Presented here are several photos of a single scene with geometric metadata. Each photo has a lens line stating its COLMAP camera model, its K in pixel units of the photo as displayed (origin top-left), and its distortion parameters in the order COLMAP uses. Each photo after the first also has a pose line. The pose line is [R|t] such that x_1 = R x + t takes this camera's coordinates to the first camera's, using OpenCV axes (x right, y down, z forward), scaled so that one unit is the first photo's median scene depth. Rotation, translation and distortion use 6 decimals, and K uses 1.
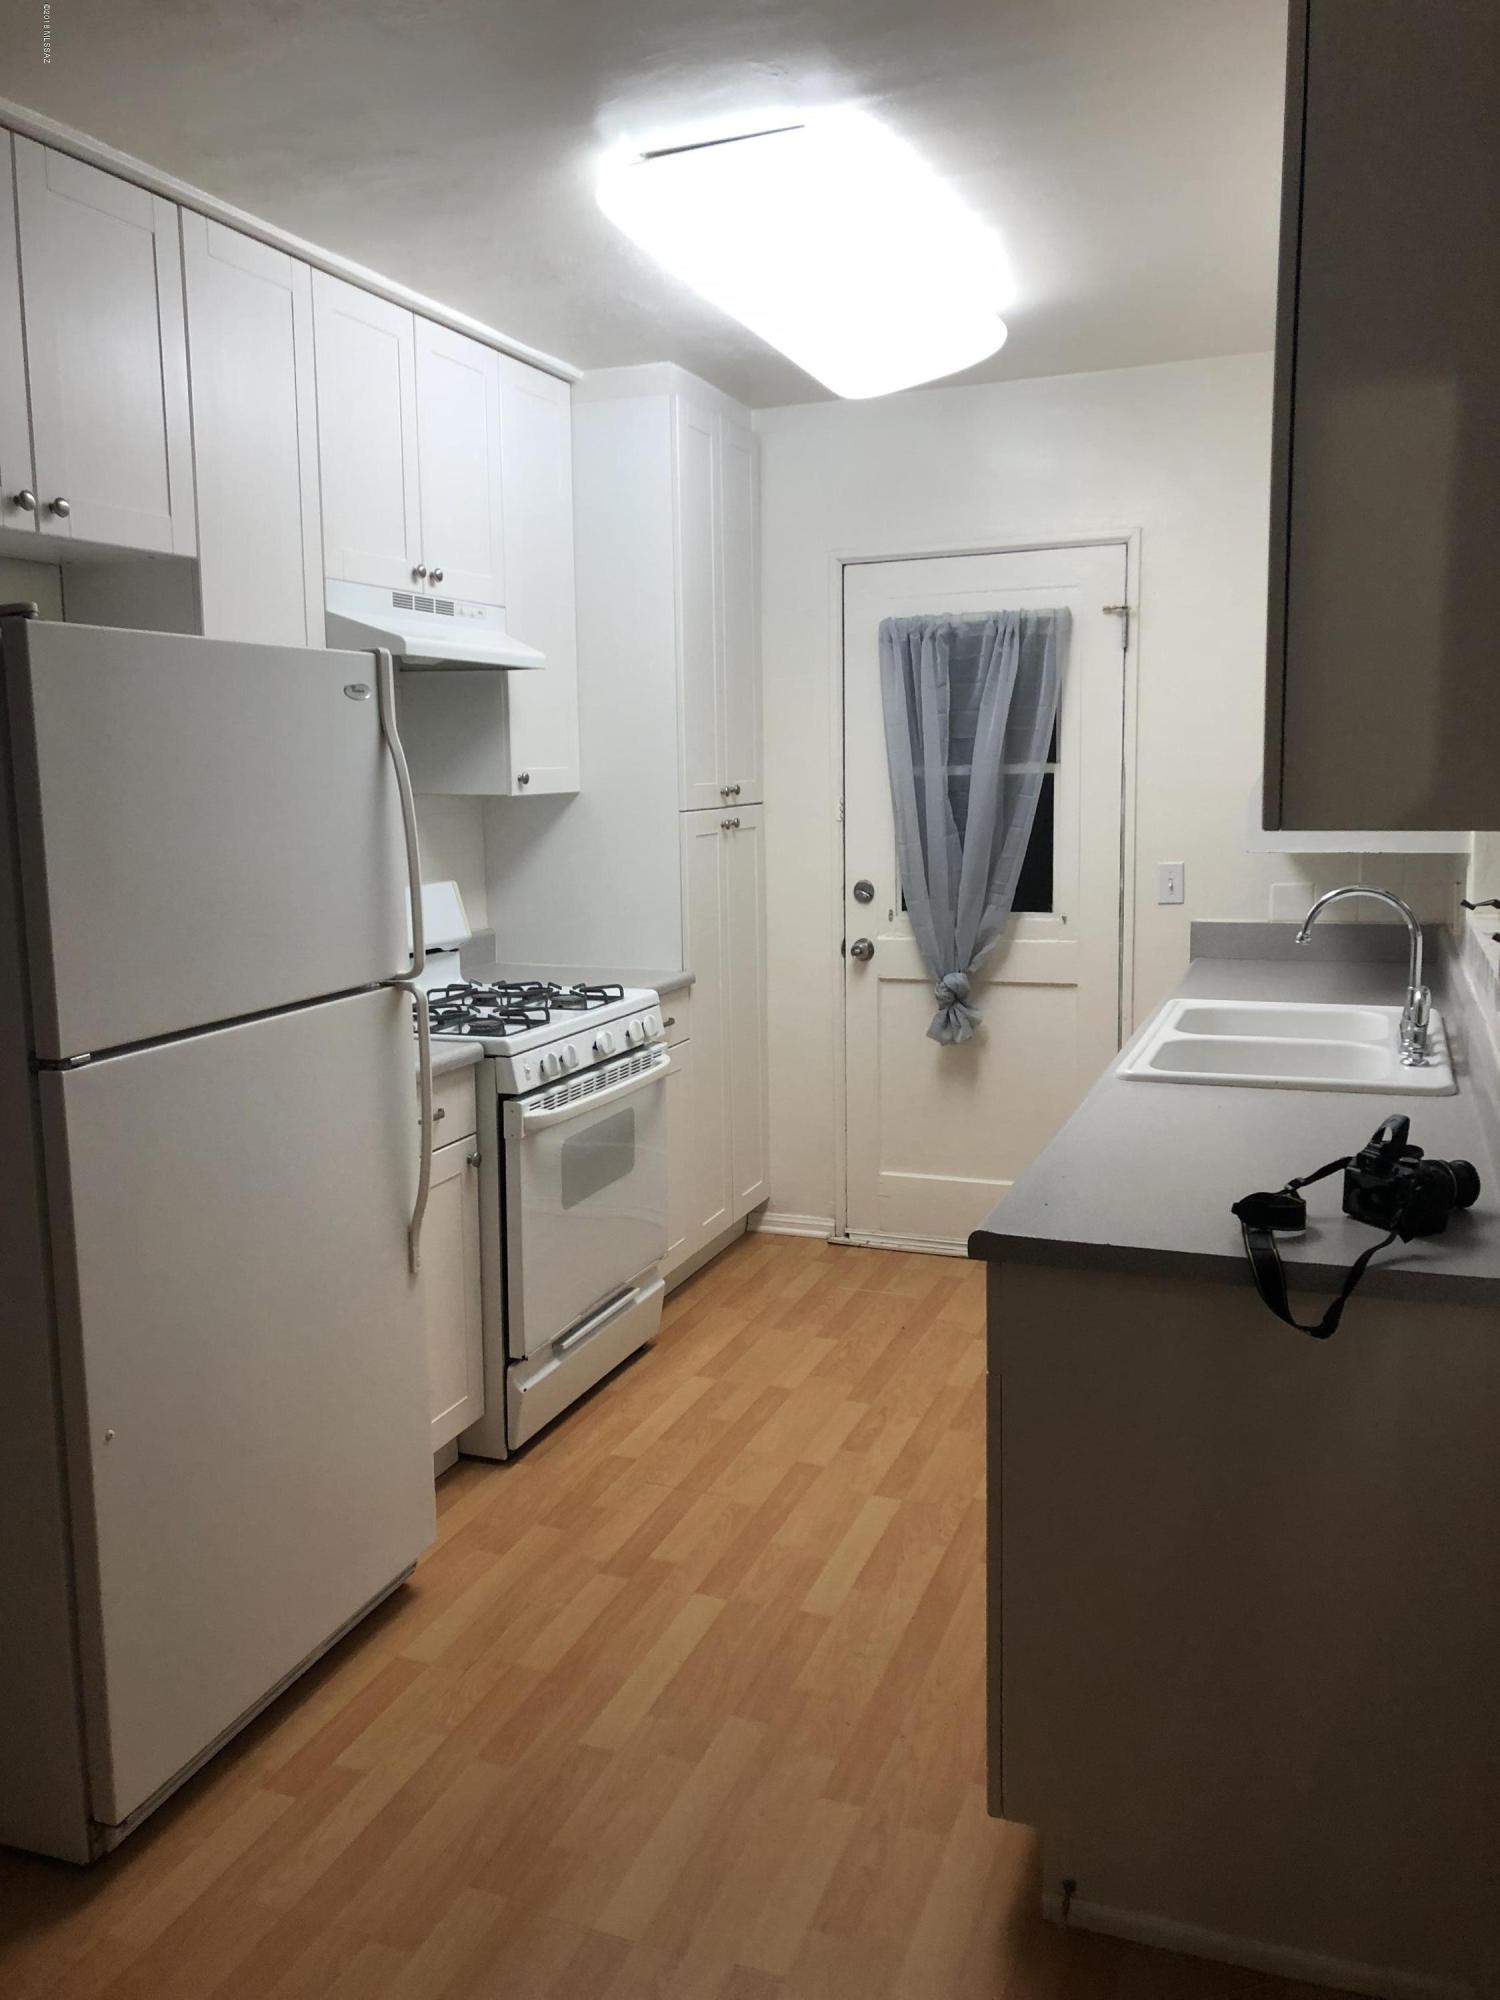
lens RADIAL K [[1632.1, 0, 741.5], [0, 1632.1, 997.6], [0, 0, 1]] dist [0.001284, 0.006349]
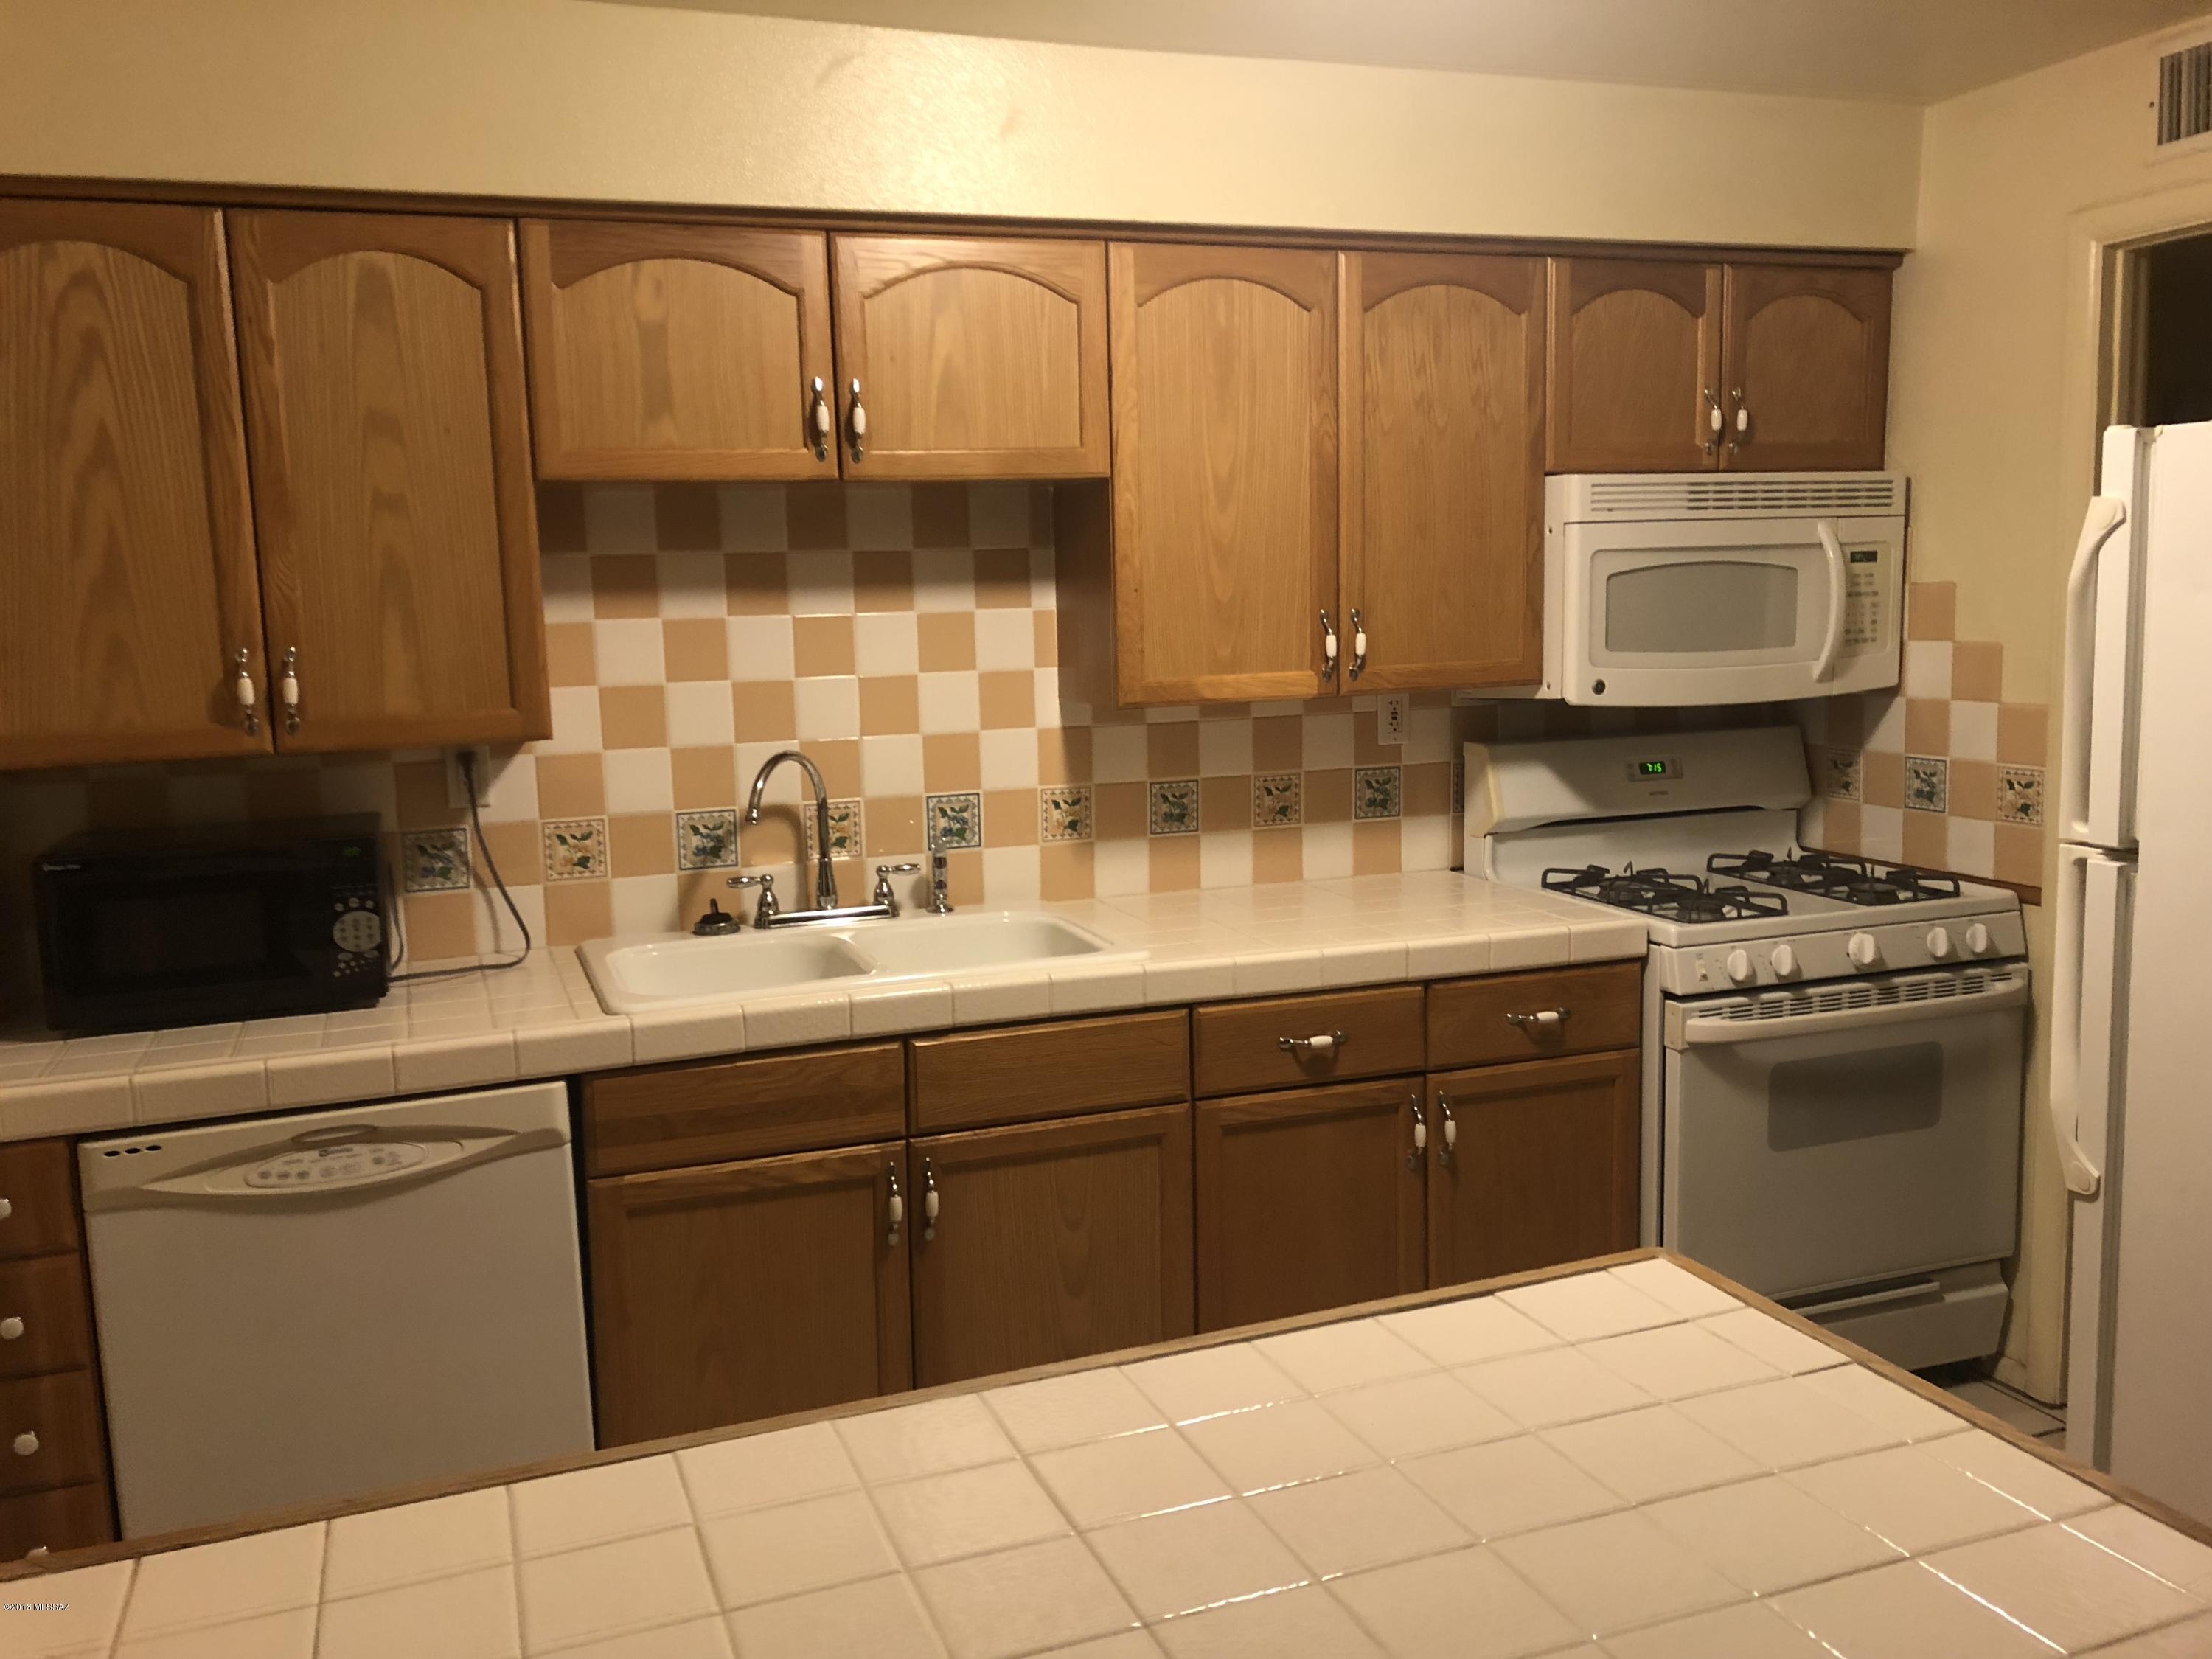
lens RADIAL K [[1805.1, 0, 1101.8], [0, 1805.1, 816.8], [0, 0, 1]] dist [0.001284, 0.006349]
pose [[0.663326, 0.104679, -0.740973, 0.247220], [-0.100535, 0.993657, 0.050377, -0.033881], [0.741547, 0.041077, 0.669642, 0.134276]]
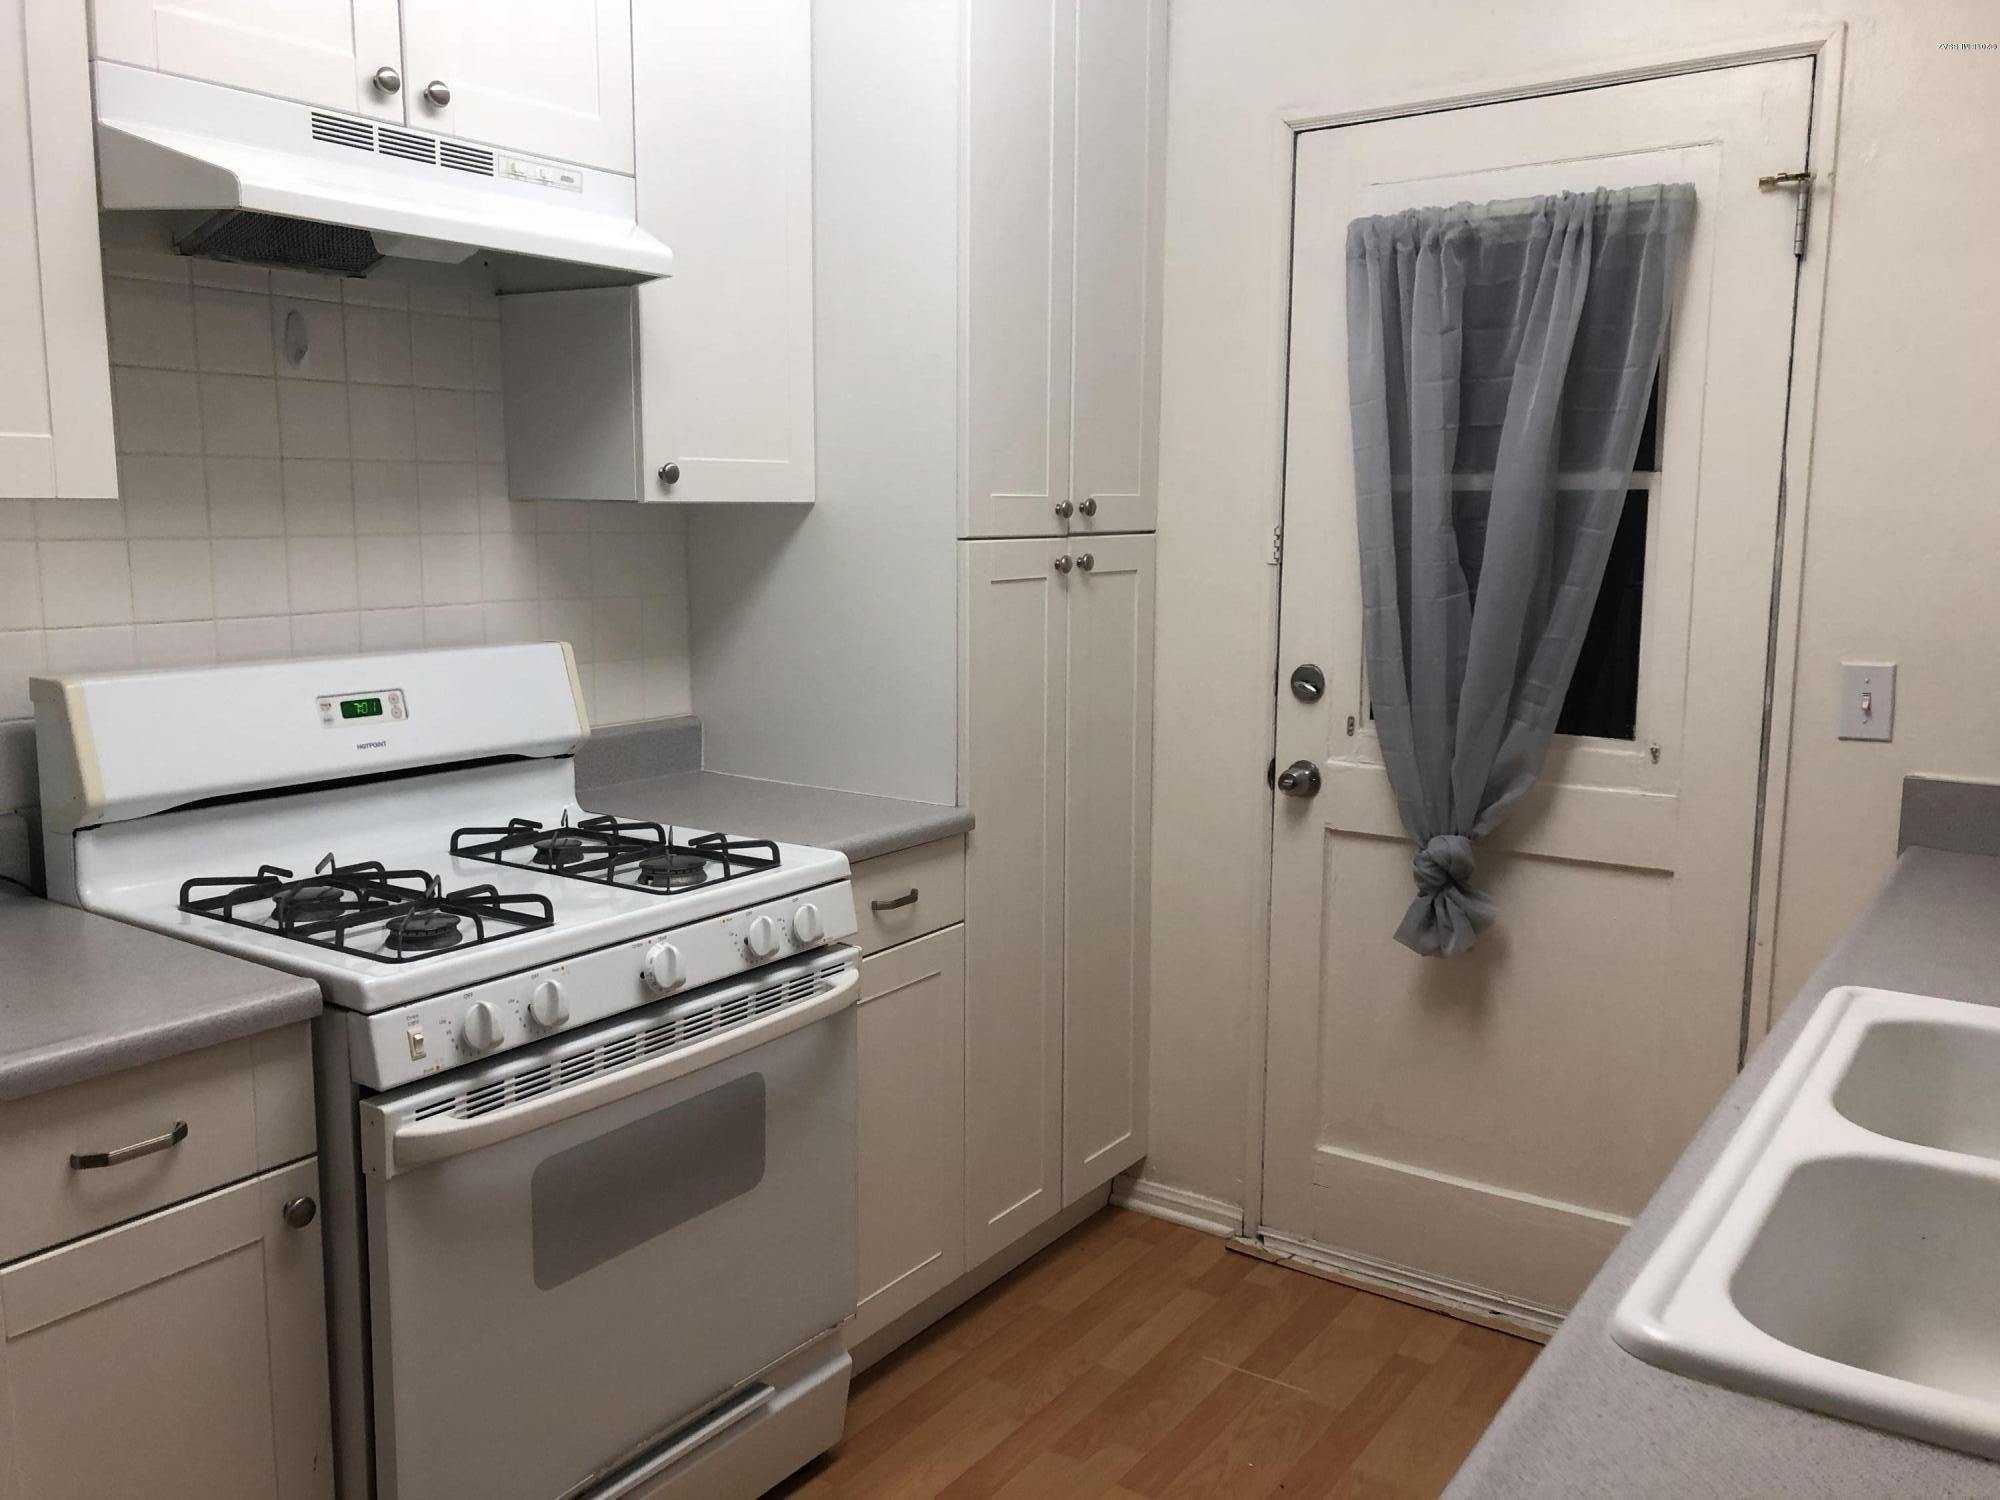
lens RADIAL K [[1632.1, 0, 1006.0], [0, 1632.1, 737.0], [0, 0, 1]] dist [0.001284, 0.006349]
pose [[0.969769, 0.057296, -0.237203, 0.118967], [-0.057251, 0.998335, 0.007083, -0.046563], [0.237214, 0.006711, 0.971434, 0.421377]]
